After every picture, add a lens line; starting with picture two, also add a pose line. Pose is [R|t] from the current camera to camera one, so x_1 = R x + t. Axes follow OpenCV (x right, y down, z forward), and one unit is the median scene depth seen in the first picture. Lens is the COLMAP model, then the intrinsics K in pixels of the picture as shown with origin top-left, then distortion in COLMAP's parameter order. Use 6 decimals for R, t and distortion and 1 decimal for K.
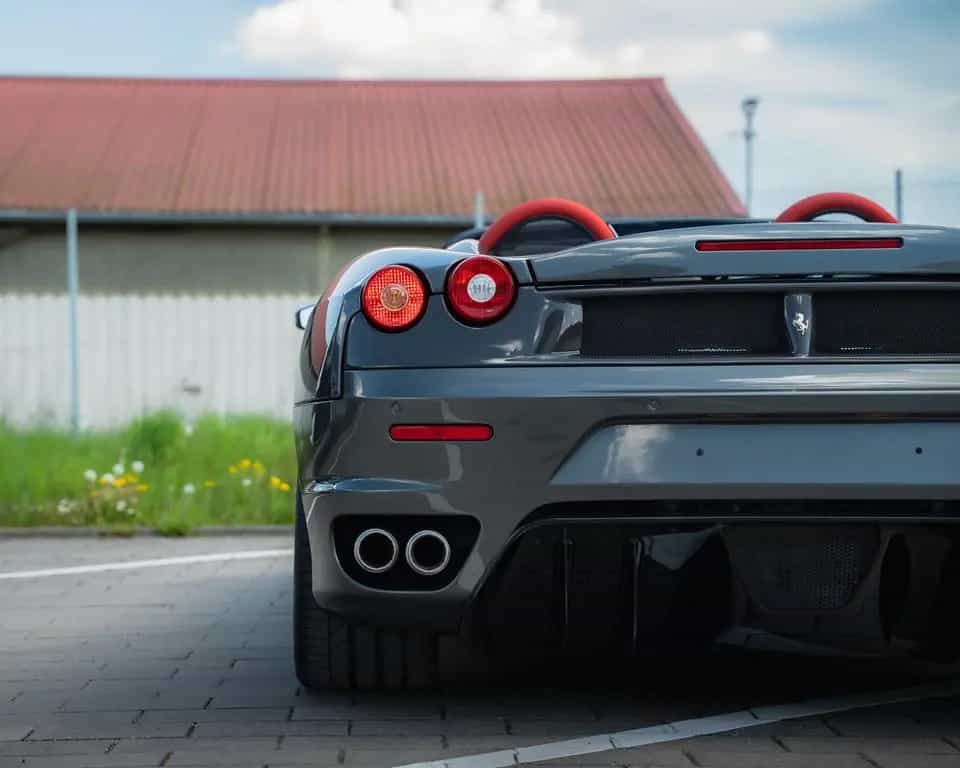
lens RADIAL K [[2280.7, 0, 435.0], [0, 2280.7, 378.0], [0, 0, 1]] dist [0.500653, 0.000000]
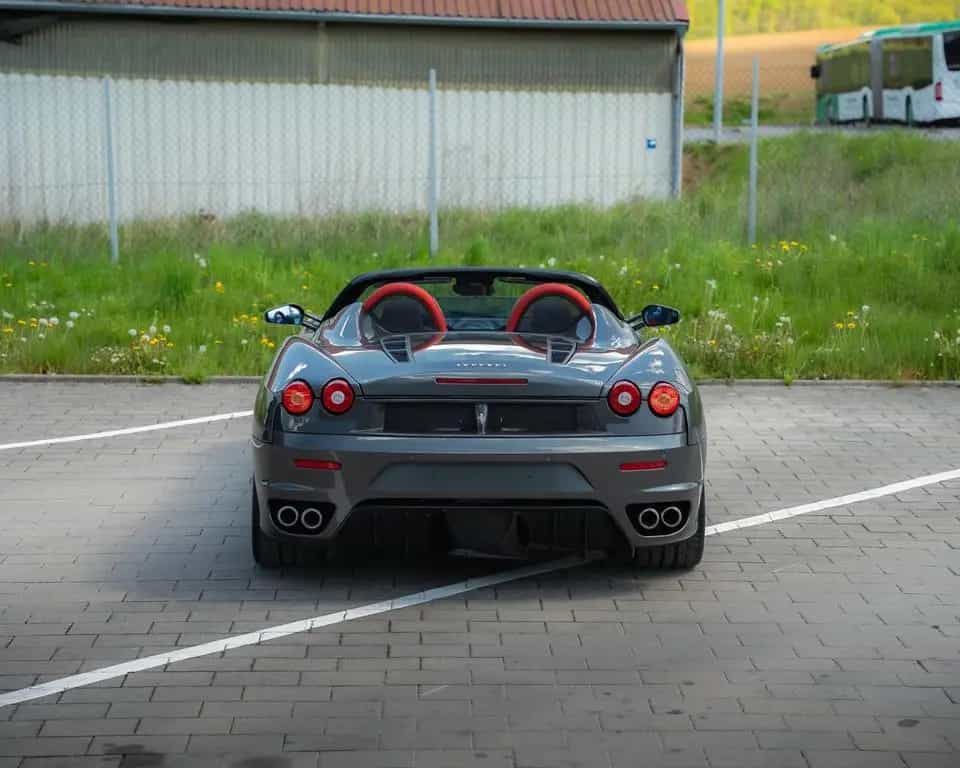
lens RADIAL K [[2280.7, 0, 480.3], [0, 2280.7, 376.1], [0, 0, 1]] dist [0.500653, 0.000000]
pose [[0.999845, 0.012182, 0.012674, 0.125231], [-0.013765, 0.990971, 0.133370, -0.342855], [-0.010935, -0.133524, 0.990985, -1.114811]]
